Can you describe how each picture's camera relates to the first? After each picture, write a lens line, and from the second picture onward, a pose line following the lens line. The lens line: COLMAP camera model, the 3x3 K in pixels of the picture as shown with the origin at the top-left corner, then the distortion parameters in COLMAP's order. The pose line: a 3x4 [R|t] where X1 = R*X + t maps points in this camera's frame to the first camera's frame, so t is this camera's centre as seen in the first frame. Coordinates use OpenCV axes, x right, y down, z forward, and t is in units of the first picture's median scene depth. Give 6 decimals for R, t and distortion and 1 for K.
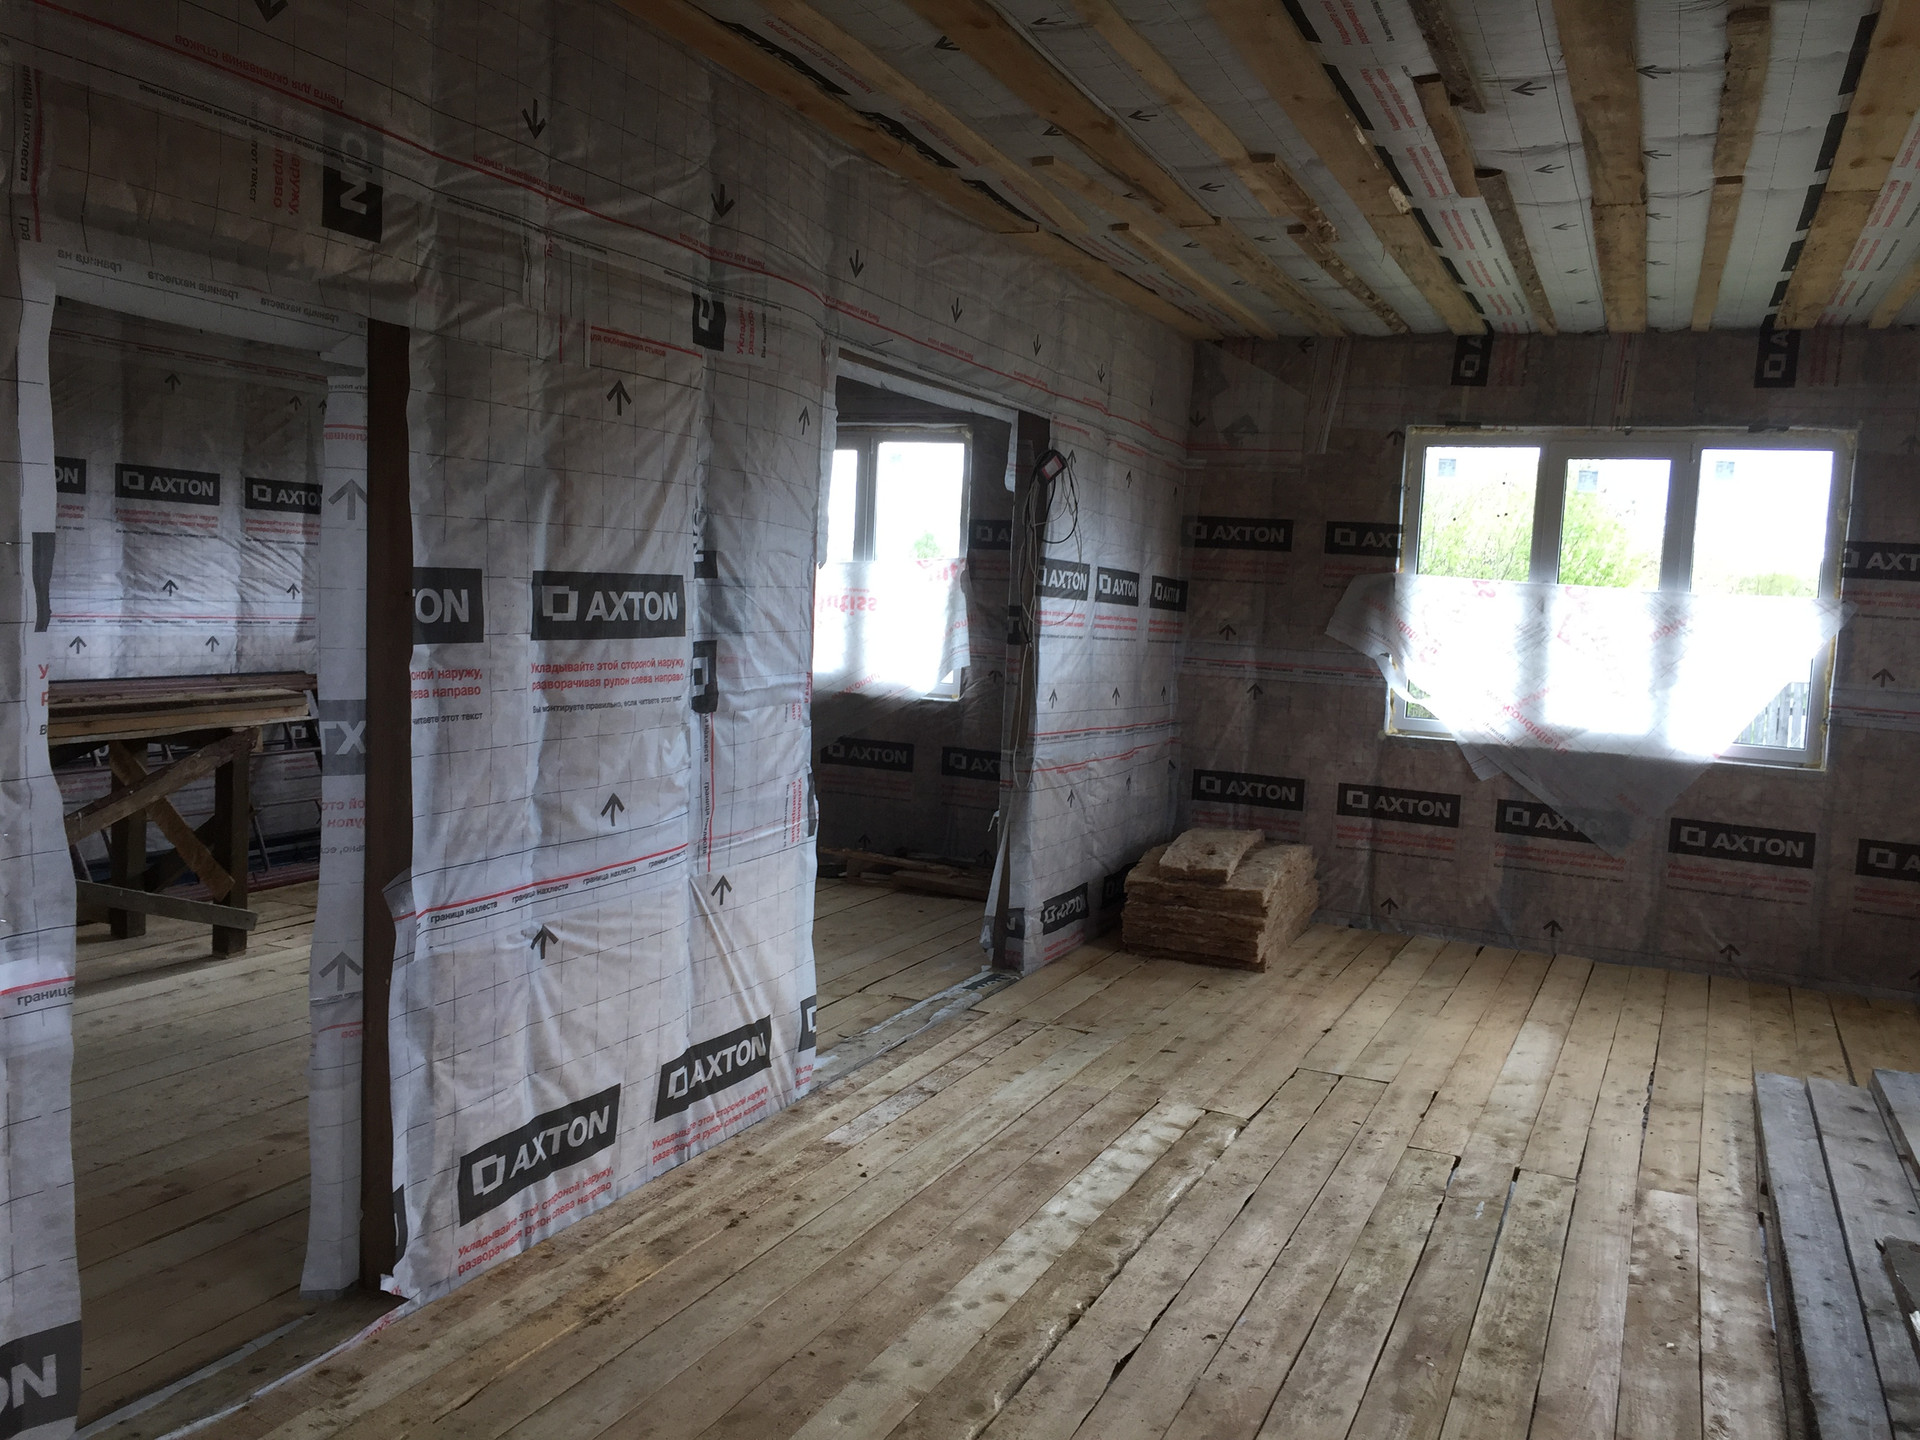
lens RADIAL K [[1618.2, 0, 960.0], [0, 1618.2, 720.0], [0, 0, 1]] dist [0.074491, -0.086905]
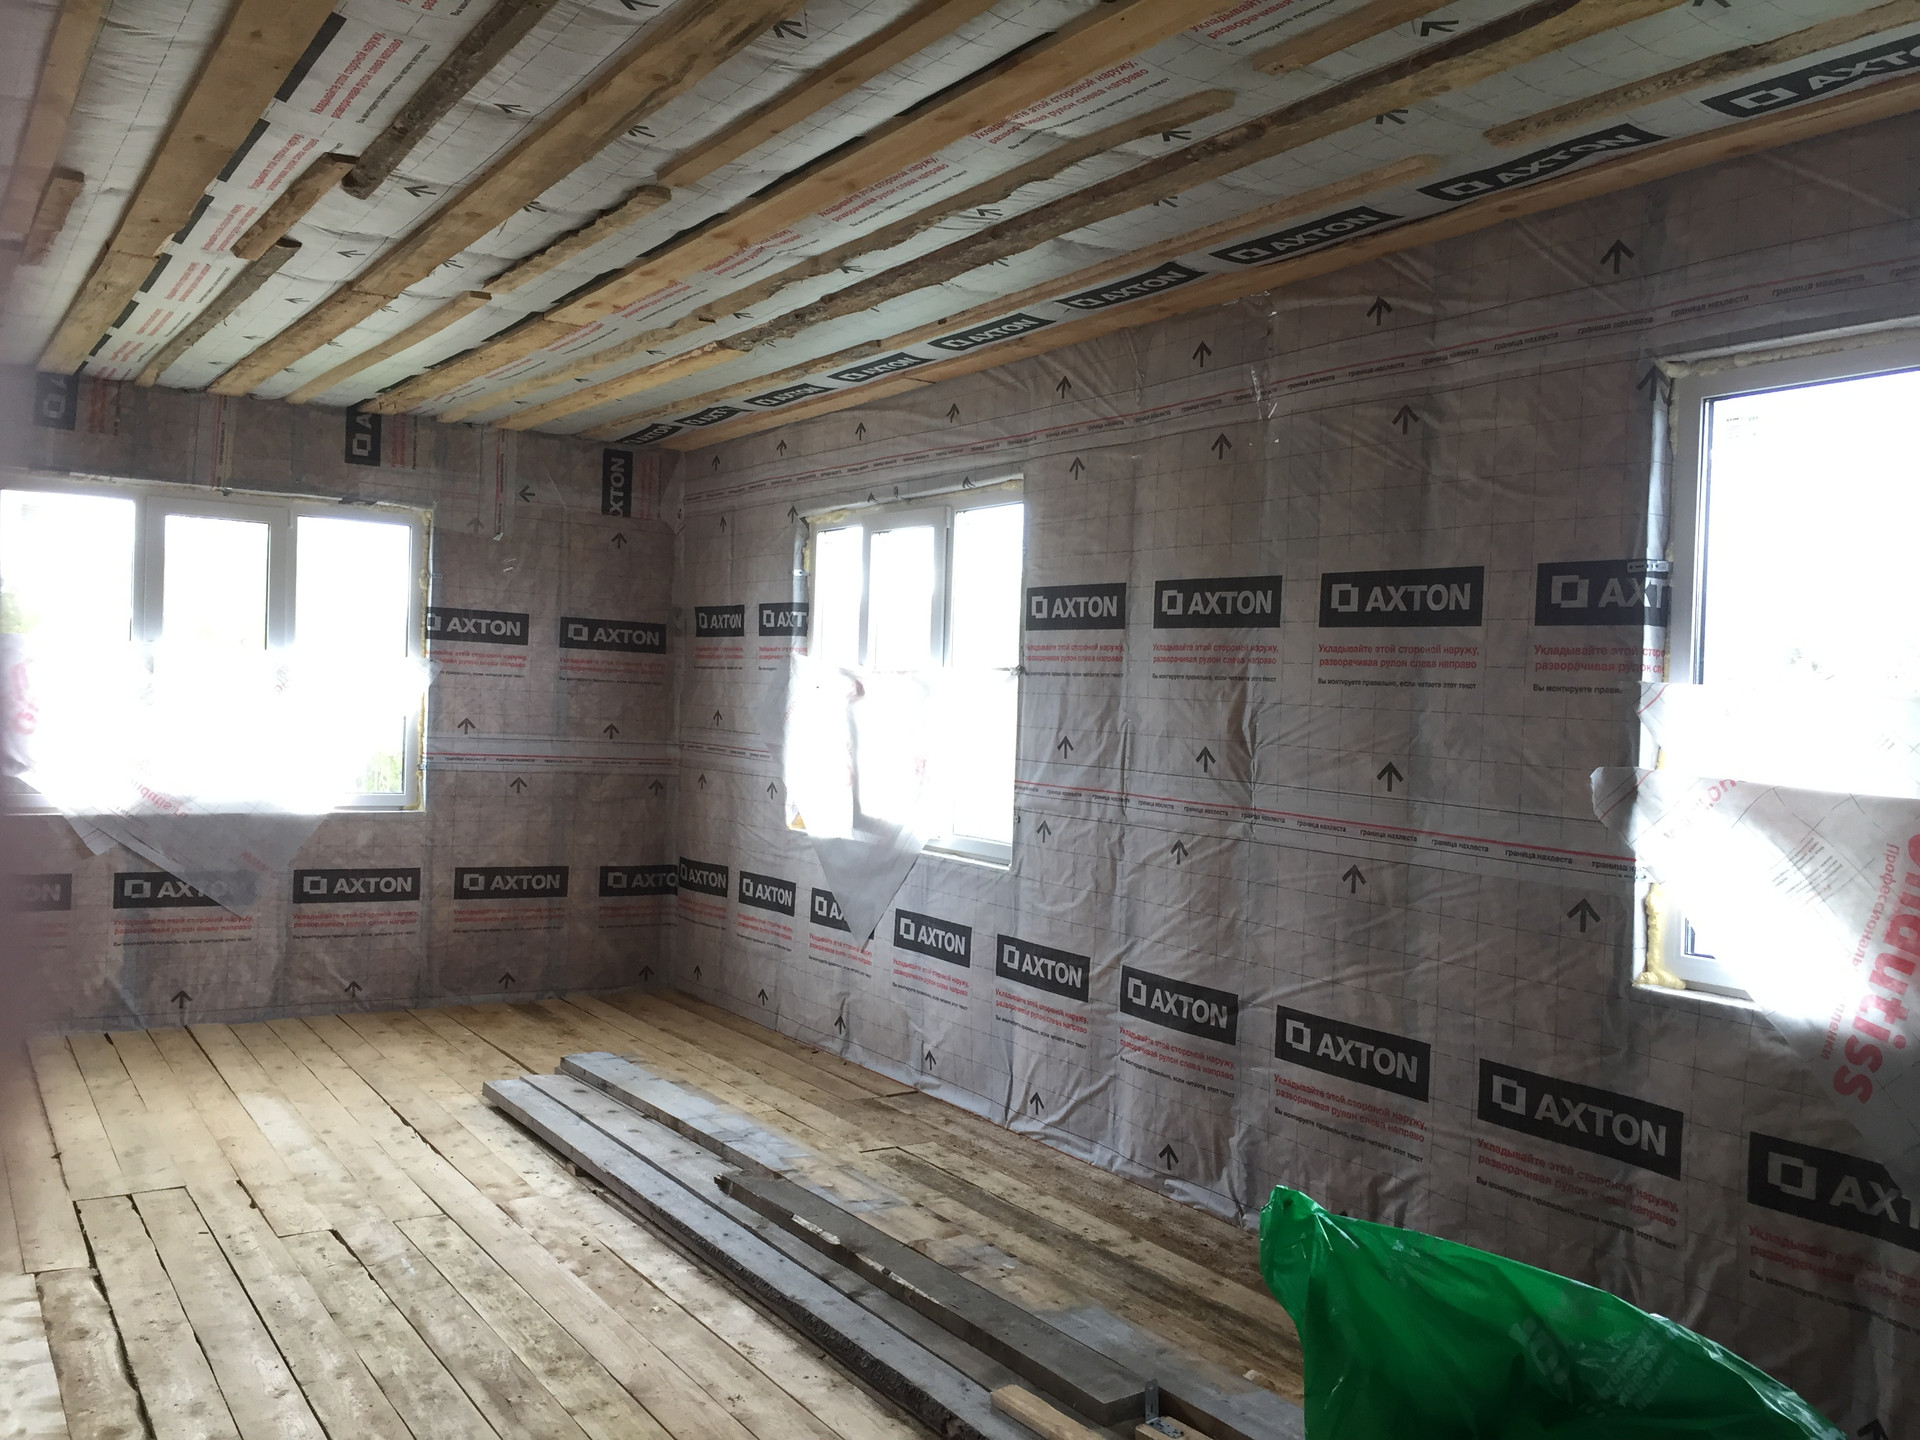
lens RADIAL K [[1629.2, 0, 949.1], [0, 1629.2, 723.6], [0, 0, 1]] dist [0.080916, -0.092626]
pose [[0.550398, -0.044002, 0.833742, -0.201592], [0.064626, 0.997859, 0.010001, -0.016190], [-0.832398, 0.048377, 0.552063, 0.078076]]
